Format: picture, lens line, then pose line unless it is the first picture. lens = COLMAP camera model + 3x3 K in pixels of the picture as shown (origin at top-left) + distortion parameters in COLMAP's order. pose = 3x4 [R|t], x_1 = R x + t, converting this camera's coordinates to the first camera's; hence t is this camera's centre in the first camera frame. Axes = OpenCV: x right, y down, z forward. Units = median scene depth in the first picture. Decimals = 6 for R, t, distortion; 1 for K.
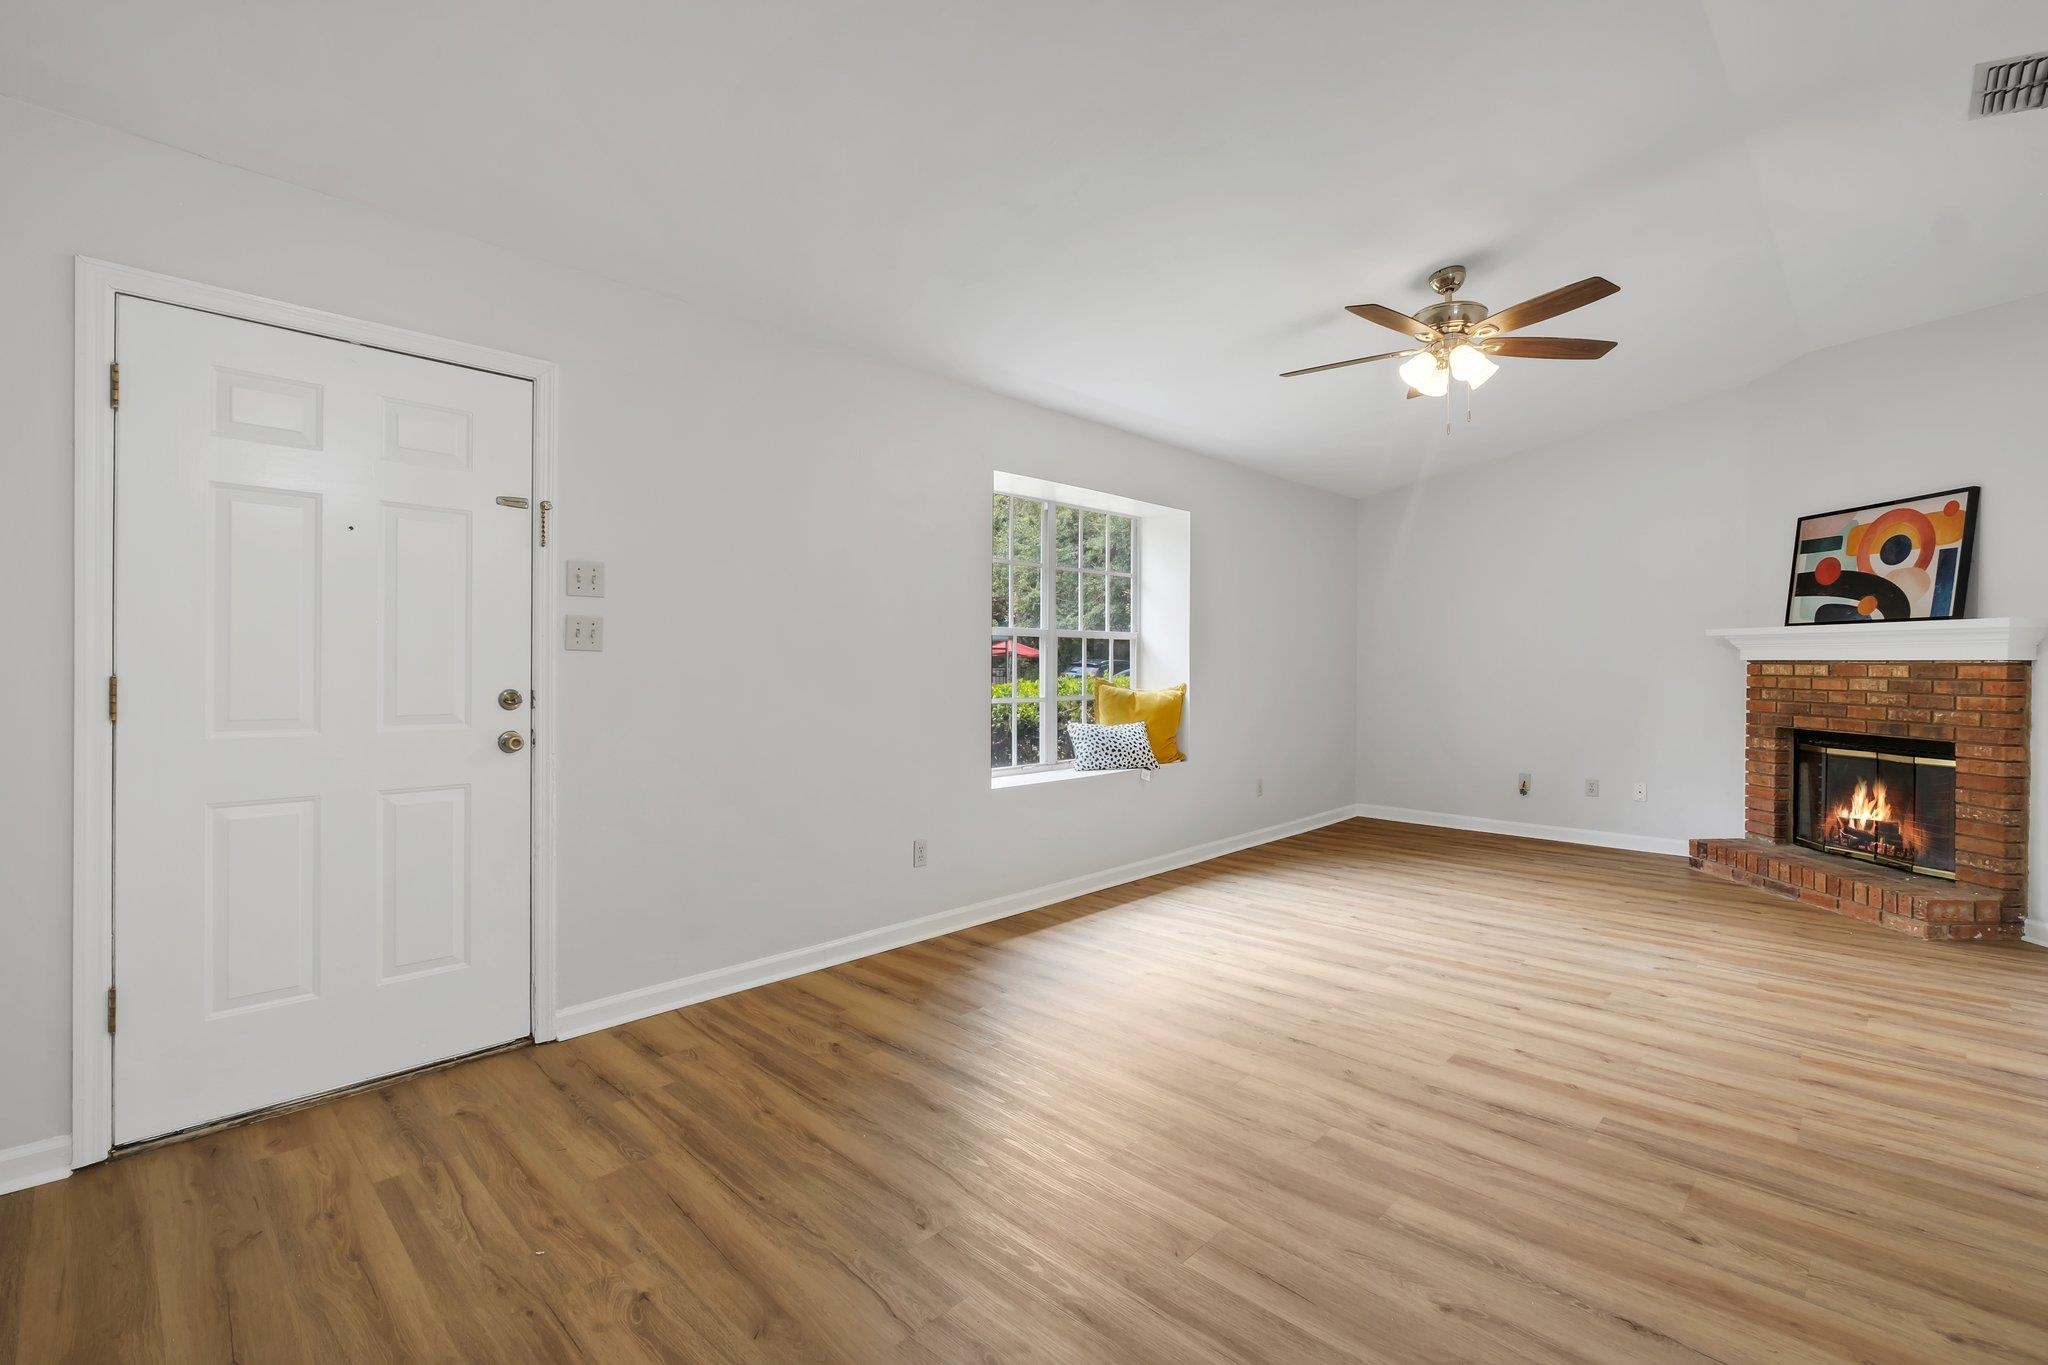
lens RADIAL K [[893.2, 0, 1025.3], [0, 893.2, 663.6], [0, 0, 1]] dist [-0.002577, -0.000755]
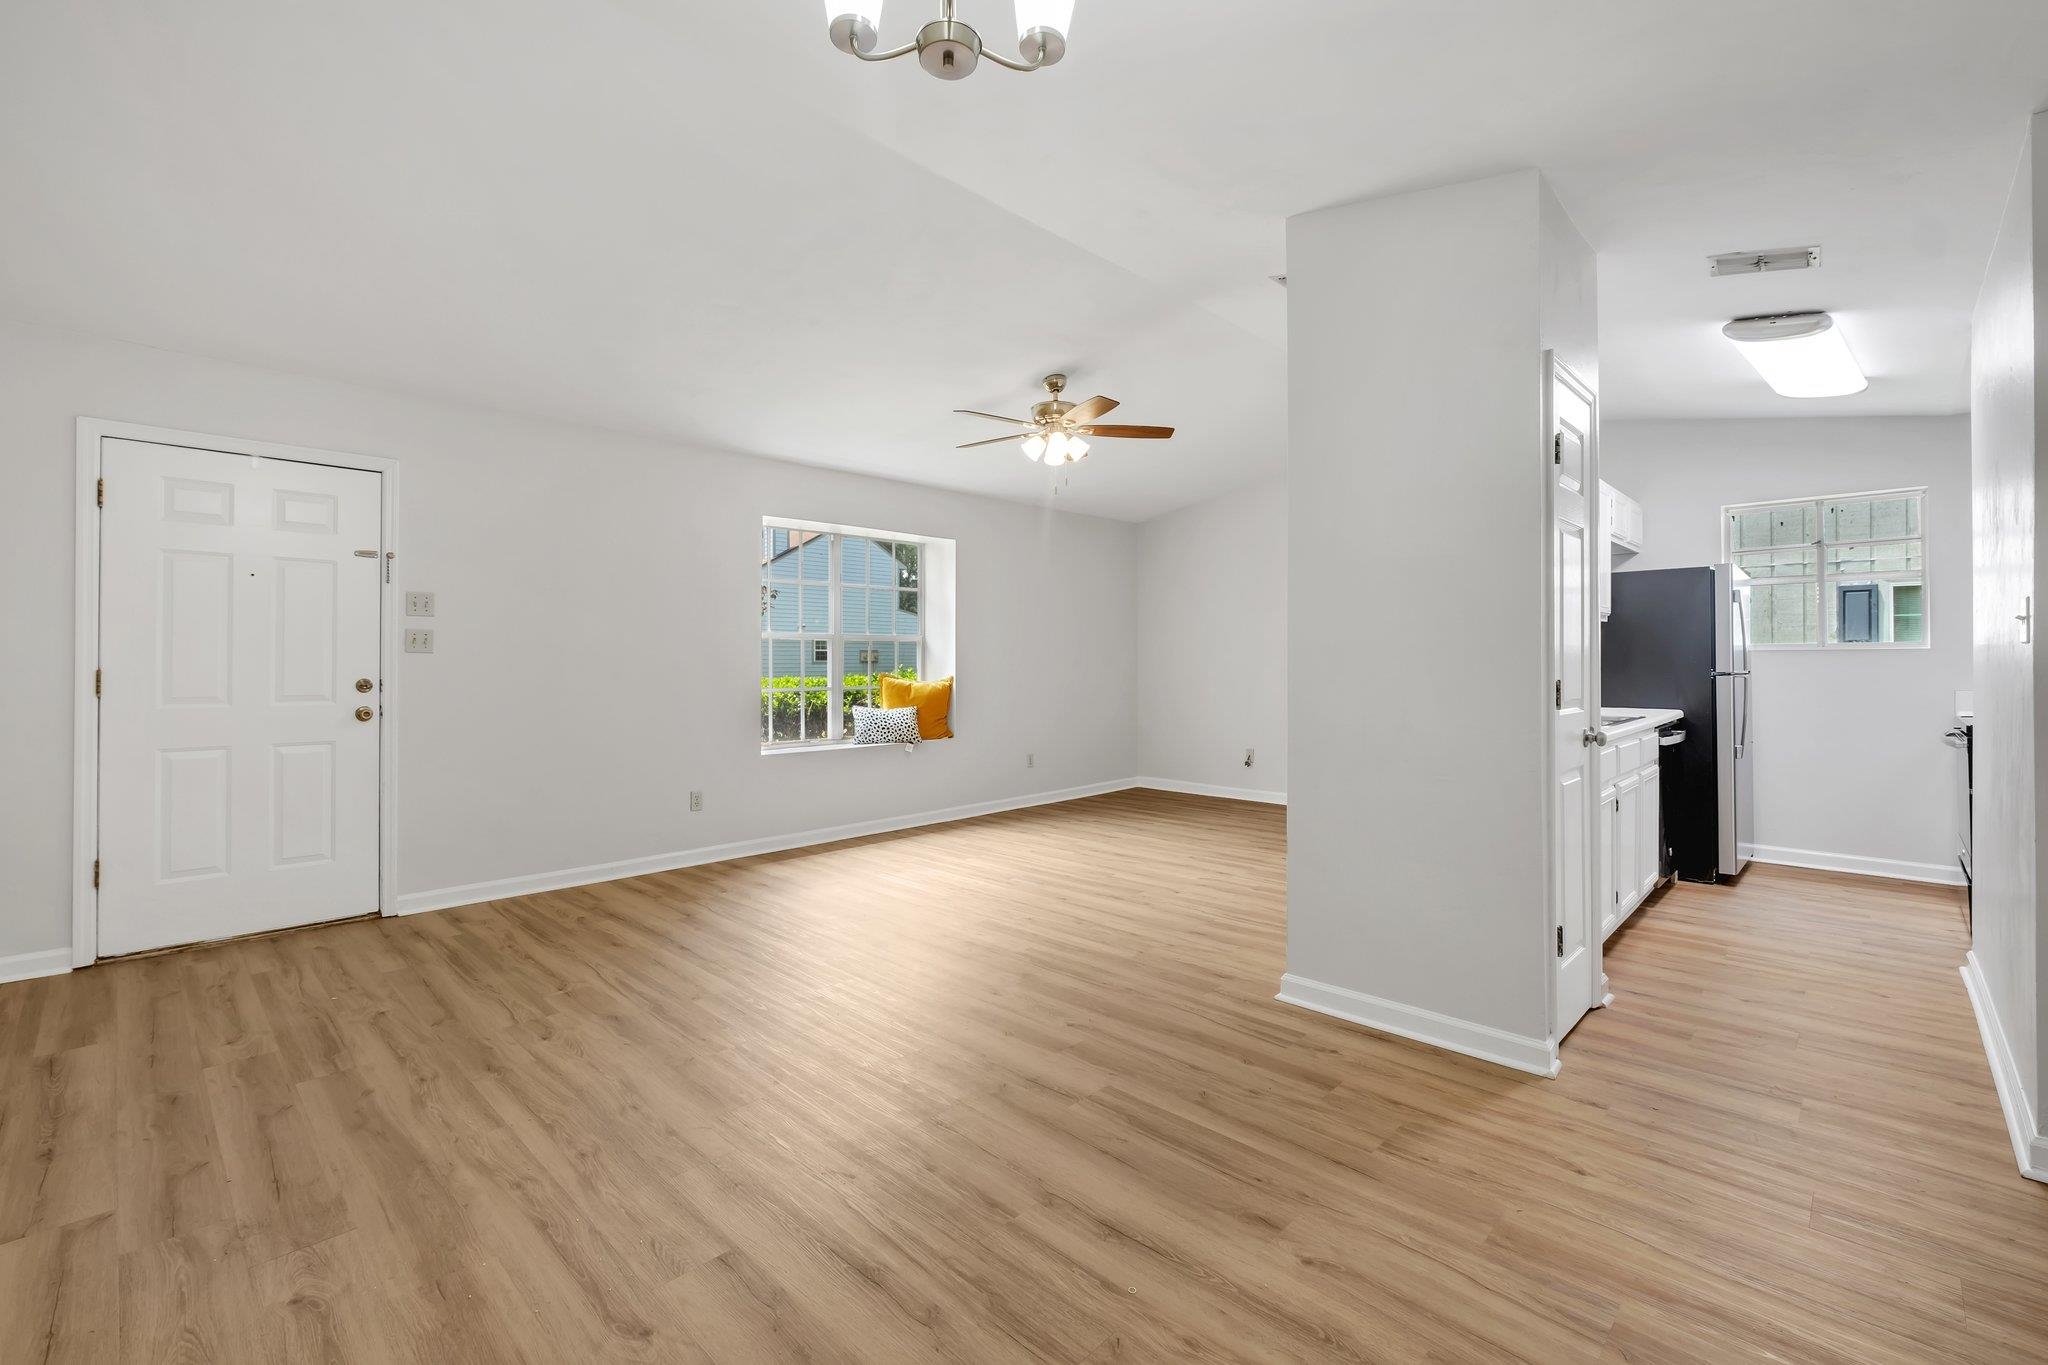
lens RADIAL K [[885.6, 0, 1012.2], [0, 885.6, 654.6], [0, 0, 1]] dist [-0.002779, -0.000482]
pose [[0.999905, -0.003056, -0.013465, 0.348188], [0.002961, 0.999971, -0.007065, 0.001297], [0.013487, 0.007025, 0.999884, -0.308916]]
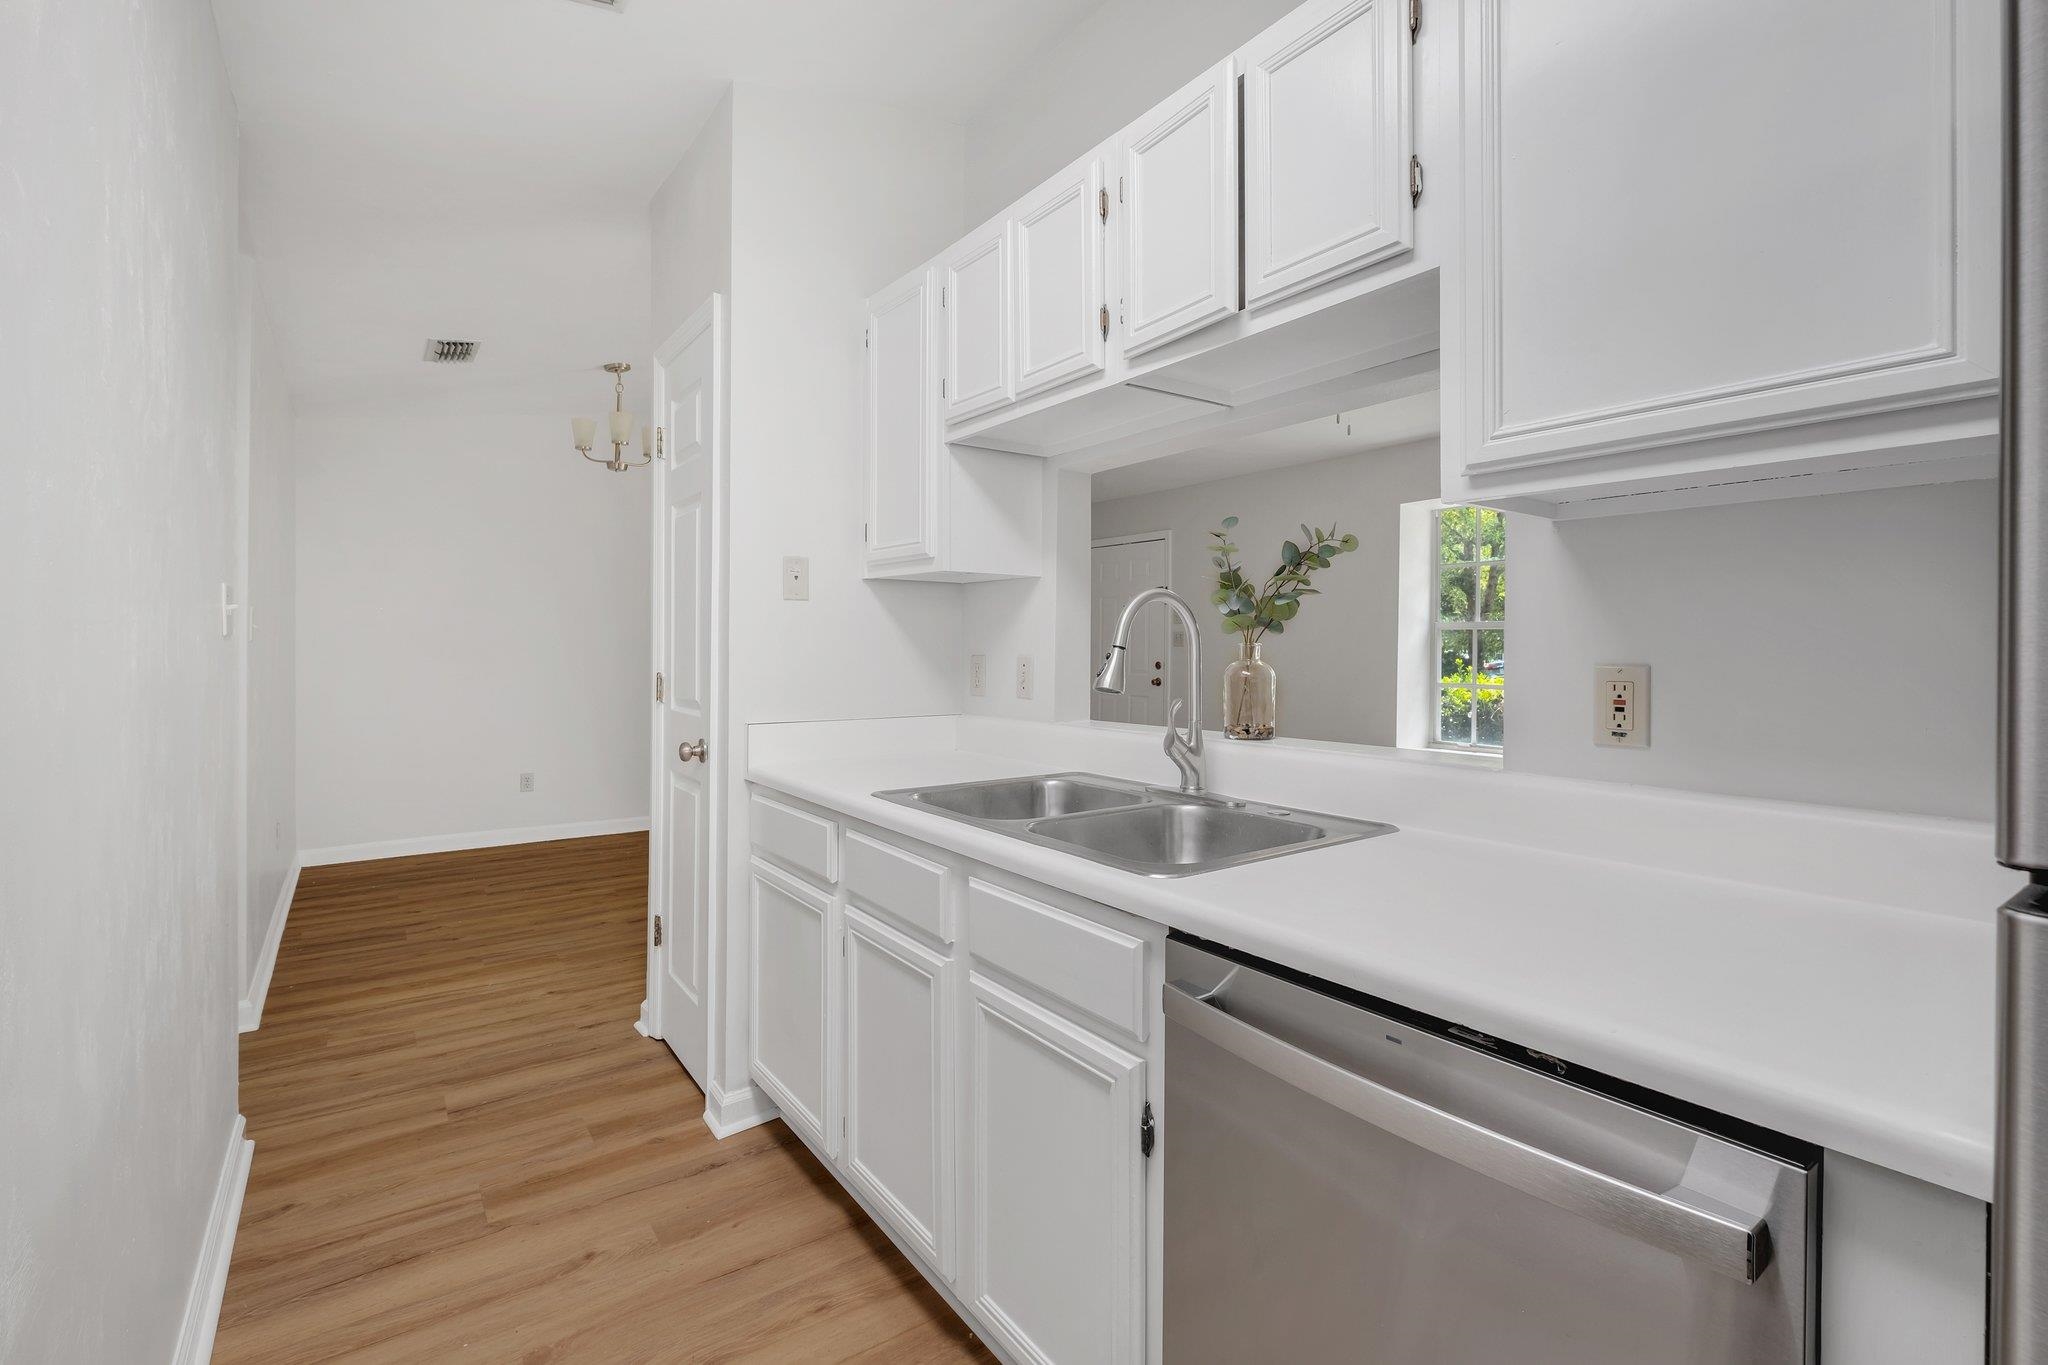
lens RADIAL K [[885.6, 0, 1012.2], [0, 885.6, 654.6], [0, 0, 1]] dist [-0.002779, -0.000482]
pose [[-0.175637, 0.003009, -0.984450, 1.282354], [-0.003064, 0.999989, 0.003603, 0.001669], [0.984450, 0.003650, -0.175626, 0.663099]]
